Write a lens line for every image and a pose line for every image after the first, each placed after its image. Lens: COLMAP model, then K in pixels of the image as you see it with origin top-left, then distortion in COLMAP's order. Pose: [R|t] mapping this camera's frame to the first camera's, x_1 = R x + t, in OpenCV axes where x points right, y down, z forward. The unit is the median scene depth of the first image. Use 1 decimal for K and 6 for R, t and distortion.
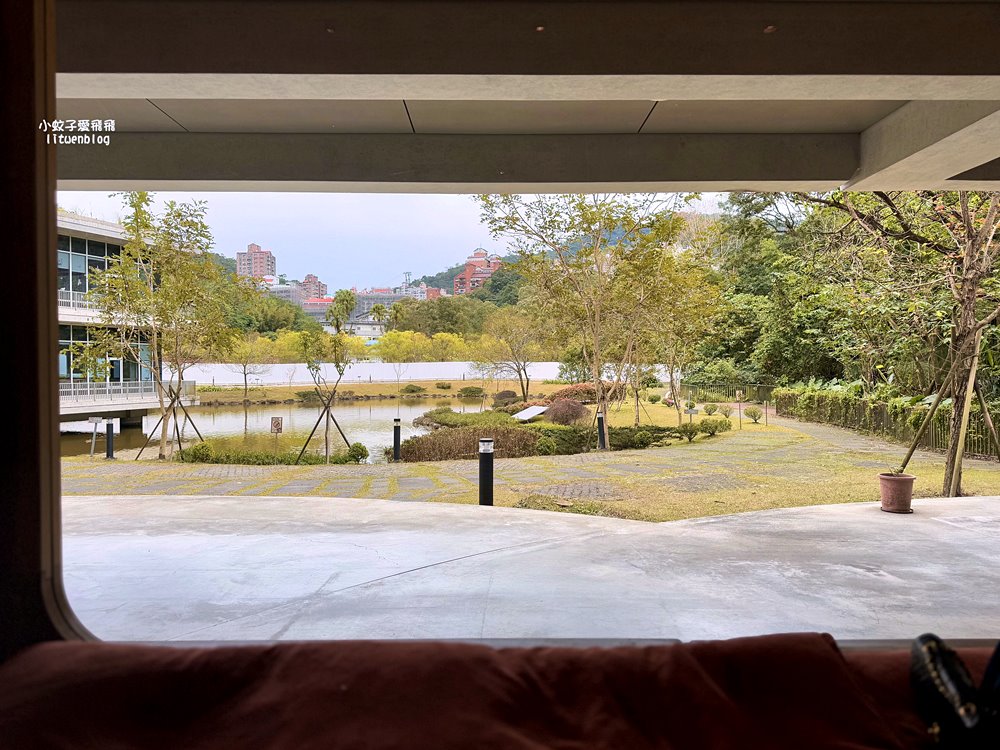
lens RADIAL K [[711.3, 0, 500.0], [0, 711.3, 375.0], [0, 0, 1]] dist [0.000897, 0.000135]
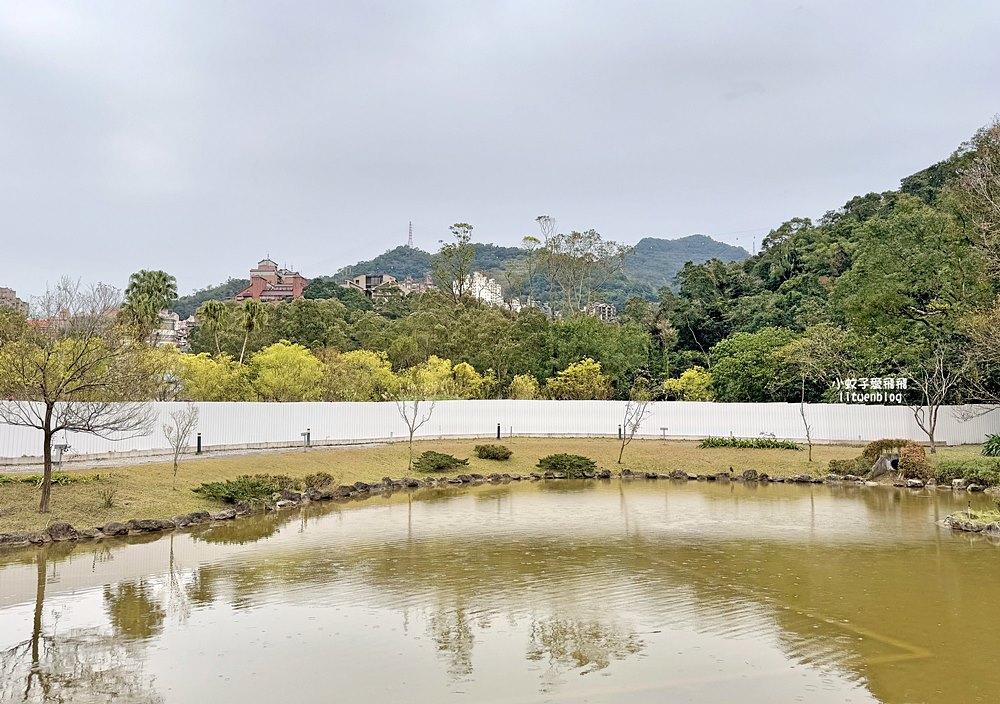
lens RADIAL K [[806.8, 0, 500.0], [0, 806.8, 352.0], [0, 0, 1]] dist [0.000368, -0.000545]
pose [[0.952803, 0.022608, 0.302745, -0.244366], [0.005091, 0.995893, -0.090393, -0.001984], [-0.303545, 0.087668, 0.948775, 0.551063]]
